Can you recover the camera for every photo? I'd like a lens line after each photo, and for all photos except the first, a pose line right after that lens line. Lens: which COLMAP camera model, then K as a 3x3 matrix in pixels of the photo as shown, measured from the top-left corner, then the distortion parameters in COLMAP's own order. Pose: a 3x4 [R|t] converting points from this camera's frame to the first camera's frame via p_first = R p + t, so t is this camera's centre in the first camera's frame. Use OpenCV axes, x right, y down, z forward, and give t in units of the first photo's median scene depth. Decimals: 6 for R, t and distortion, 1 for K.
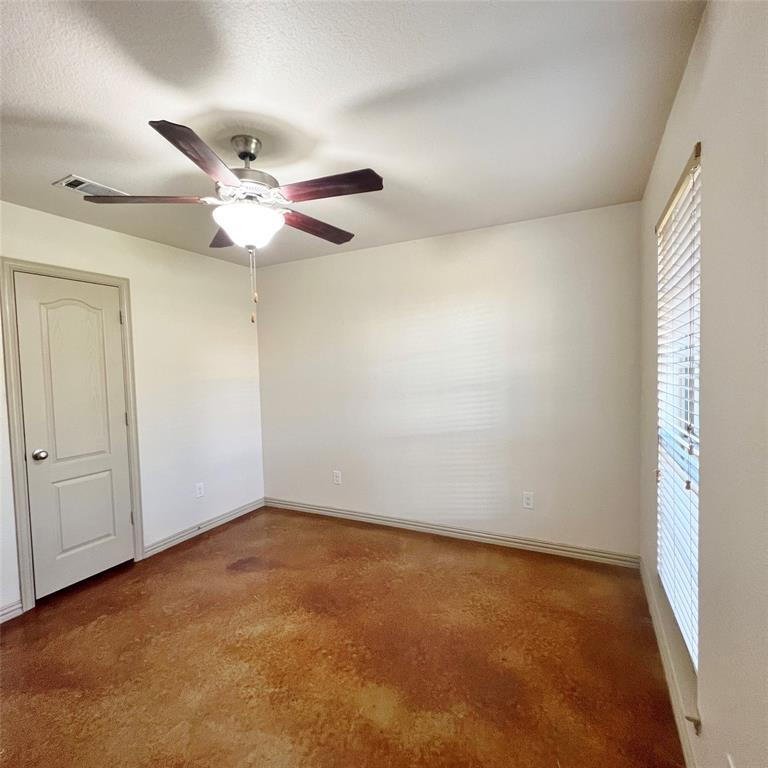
lens RADIAL K [[413.3, 0, 384.6], [0, 413.3, 384.6], [0, 0, 1]] dist [0.001202, 0.001063]
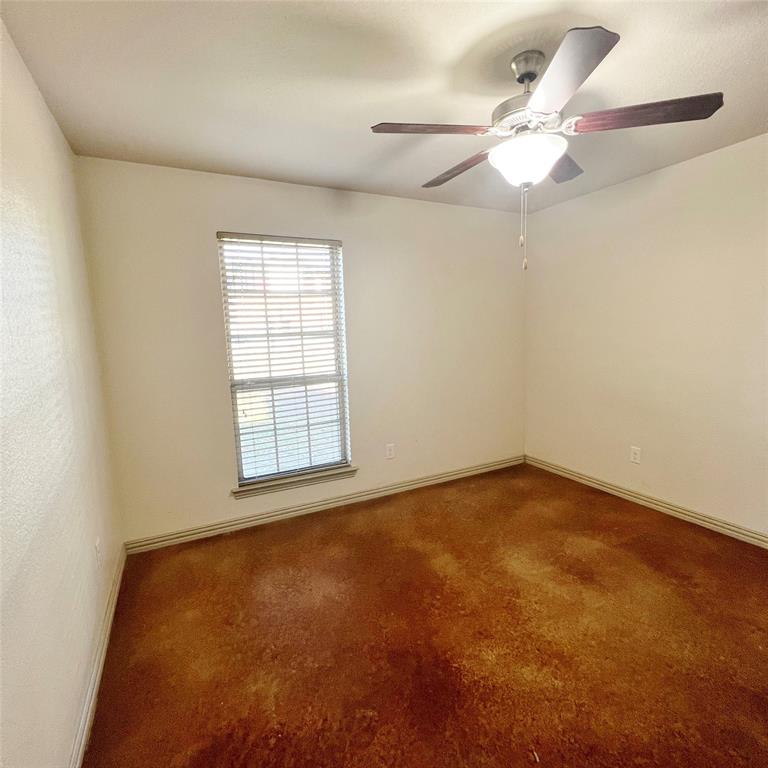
lens RADIAL K [[413.3, 0, 384.6], [0, 413.3, 385.4], [0, 0, 1]] dist [0.001202, 0.001063]
pose [[-0.808039, -0.023376, 0.588666, -0.560690], [0.082733, 0.984808, 0.152672, -0.051981], [-0.583291, 0.172067, -0.793829, 1.786001]]
